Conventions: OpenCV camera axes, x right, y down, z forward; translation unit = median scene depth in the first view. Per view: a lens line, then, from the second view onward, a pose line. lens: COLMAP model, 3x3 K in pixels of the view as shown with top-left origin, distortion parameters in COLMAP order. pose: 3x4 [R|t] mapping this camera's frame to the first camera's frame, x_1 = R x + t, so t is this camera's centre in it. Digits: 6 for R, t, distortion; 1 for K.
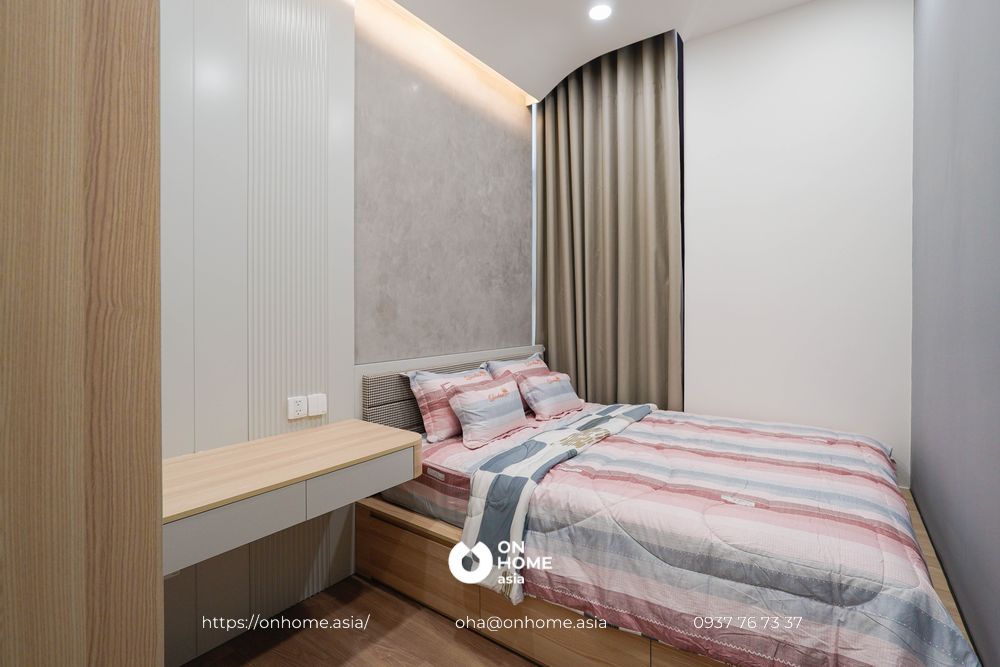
lens RADIAL K [[478.5, 0, 504.5], [0, 478.5, 320.8], [0, 0, 1]] dist [-0.002053, -0.000103]
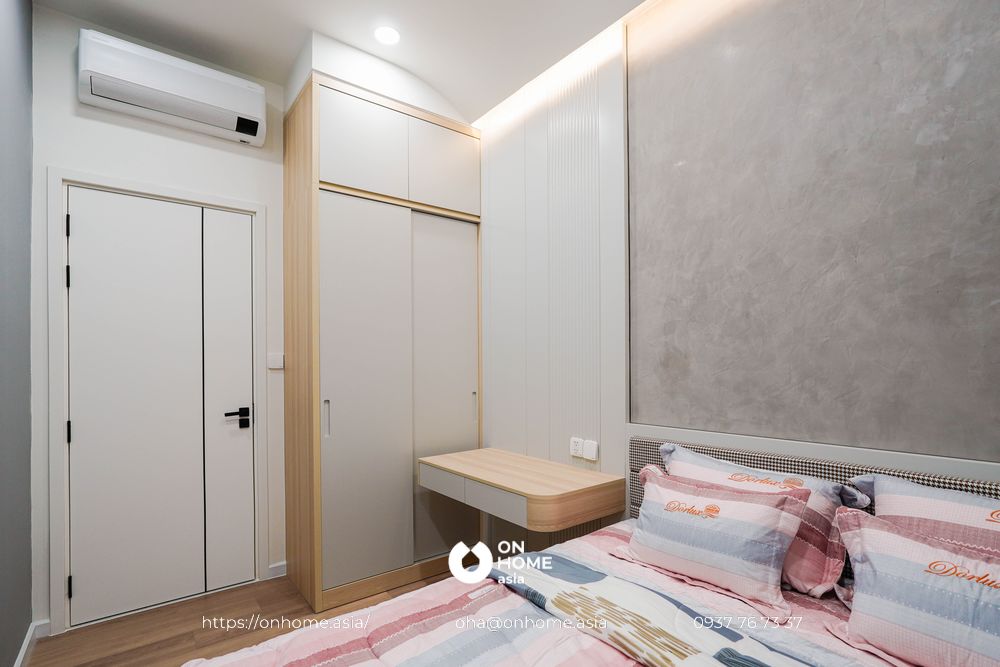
lens RADIAL K [[481.5, 0, 498.2], [0, 481.5, 369.3], [0, 0, 1]] dist [0.000609, 0.000303]
pose [[-0.293974, 0.009713, -0.955764, 0.596425], [-0.014361, 0.999791, 0.014577, -0.021126], [0.955705, 0.018011, -0.293773, 0.903083]]
